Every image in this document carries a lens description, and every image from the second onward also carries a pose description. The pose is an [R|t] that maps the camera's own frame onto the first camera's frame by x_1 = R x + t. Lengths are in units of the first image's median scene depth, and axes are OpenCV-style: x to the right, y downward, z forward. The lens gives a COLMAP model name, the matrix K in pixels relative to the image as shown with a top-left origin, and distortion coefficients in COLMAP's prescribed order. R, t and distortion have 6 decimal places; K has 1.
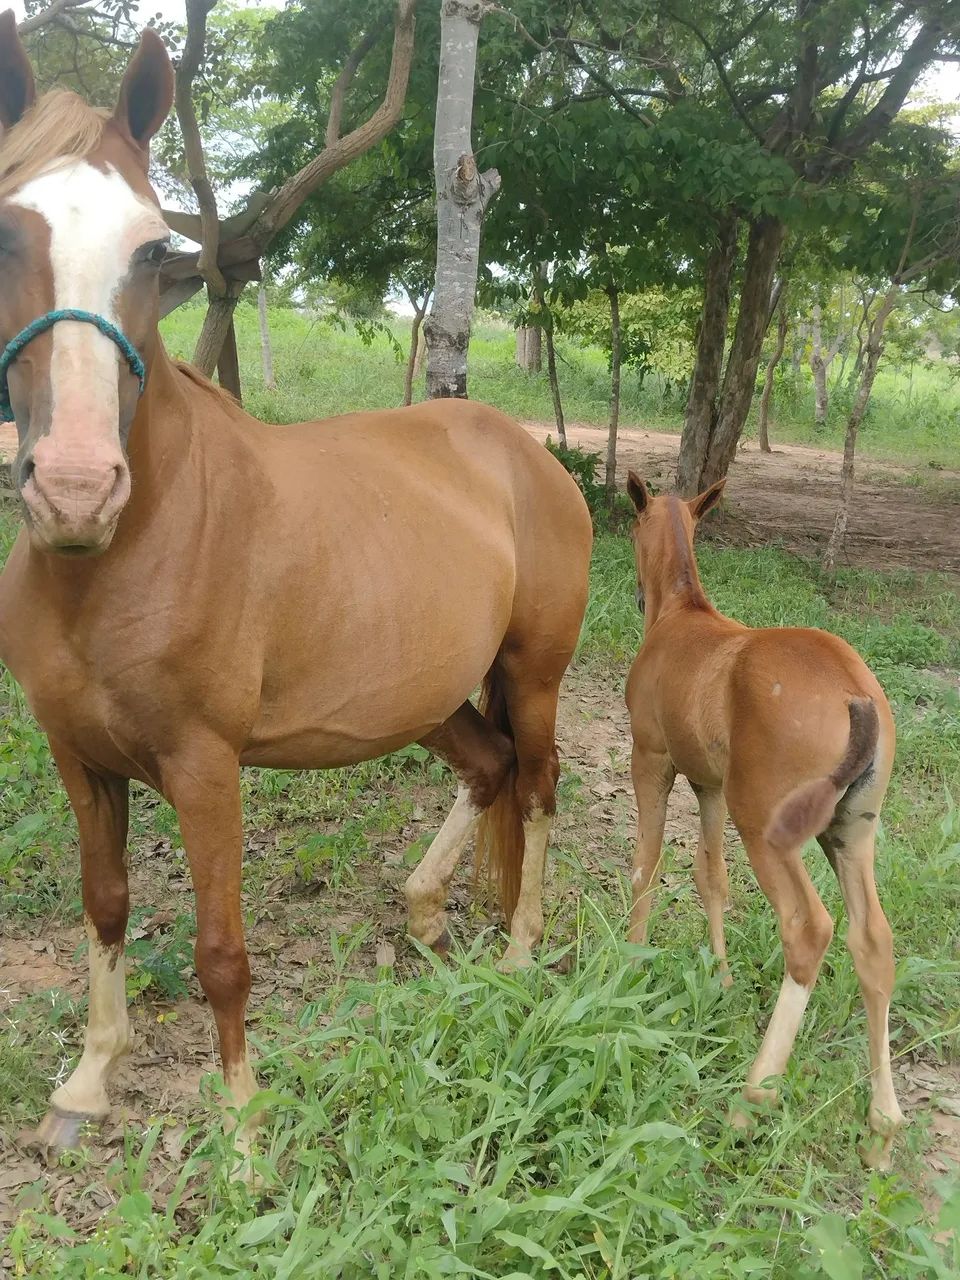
lens RADIAL K [[1494.1, 0, 483.9], [0, 1494.1, 661.7], [0, 0, 1]] dist [0.080574, -0.131861]
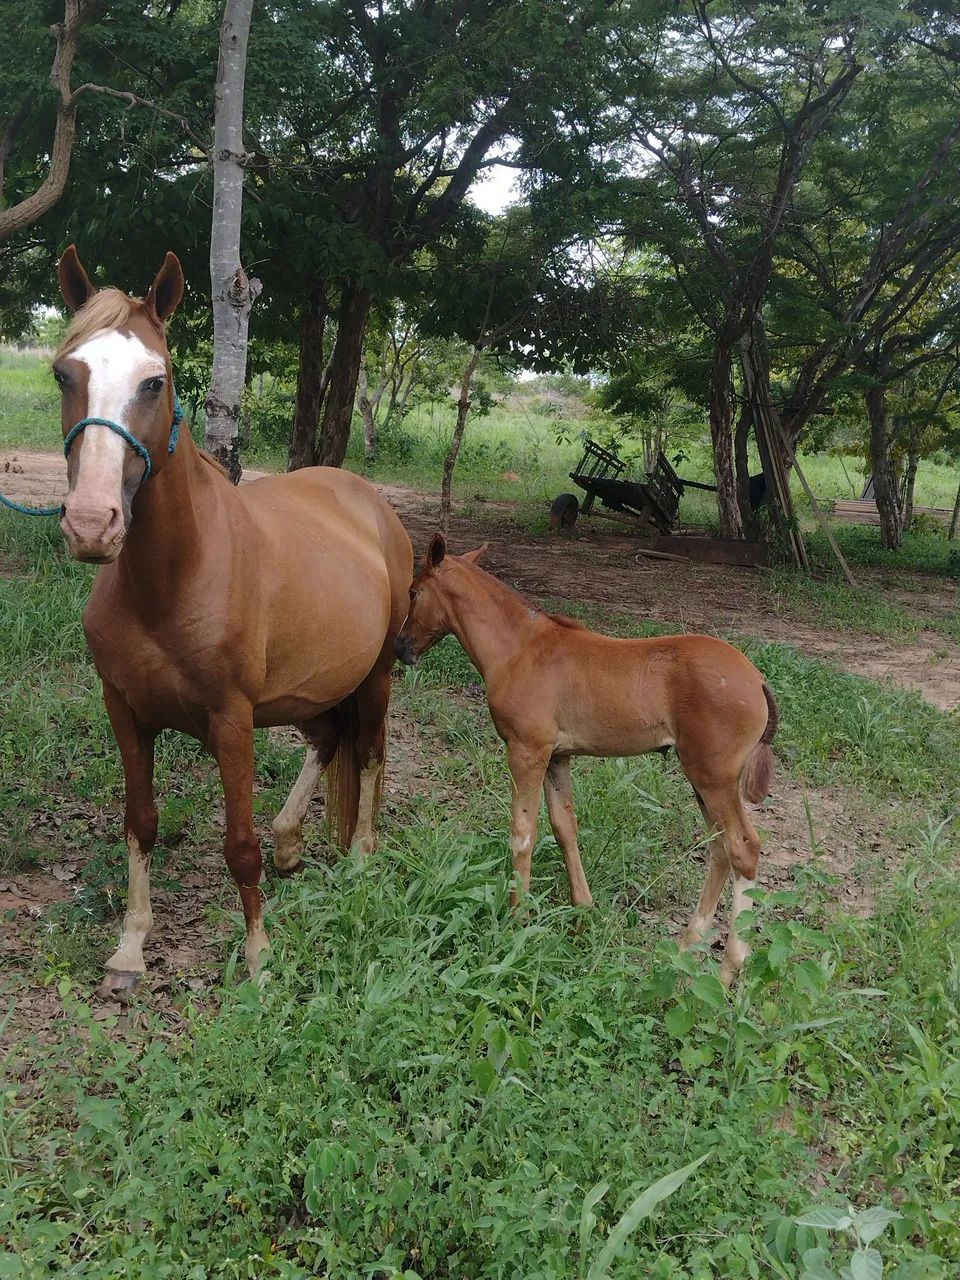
lens RADIAL K [[1494.1, 0, 483.9], [0, 1494.1, 661.7], [0, 0, 1]] dist [0.080574, -0.131861]
pose [[0.949041, -0.038298, 0.312818, -0.160801], [0.044057, 0.998964, -0.011358, 0.015262], [-0.312059, 0.024561, 0.949745, -0.192623]]
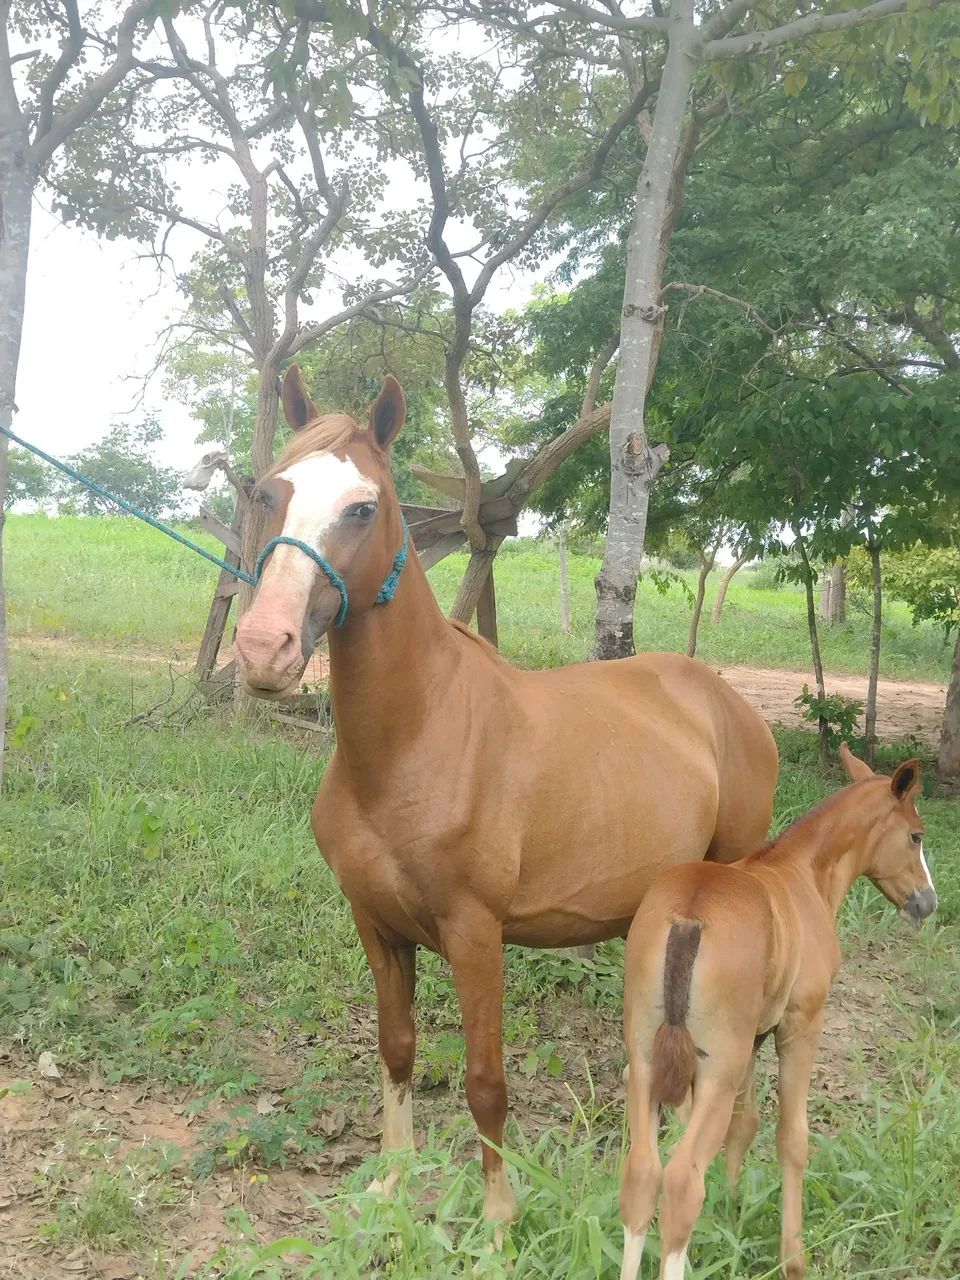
lens RADIAL K [[1494.1, 0, 483.9], [0, 1494.1, 661.7], [0, 0, 1]] dist [0.080574, -0.131861]
pose [[0.976586, 0.031435, -0.212820, 0.085396], [-0.065425, 0.985807, -0.154608, 0.009006], [0.204939, 0.164912, 0.964782, -0.053521]]
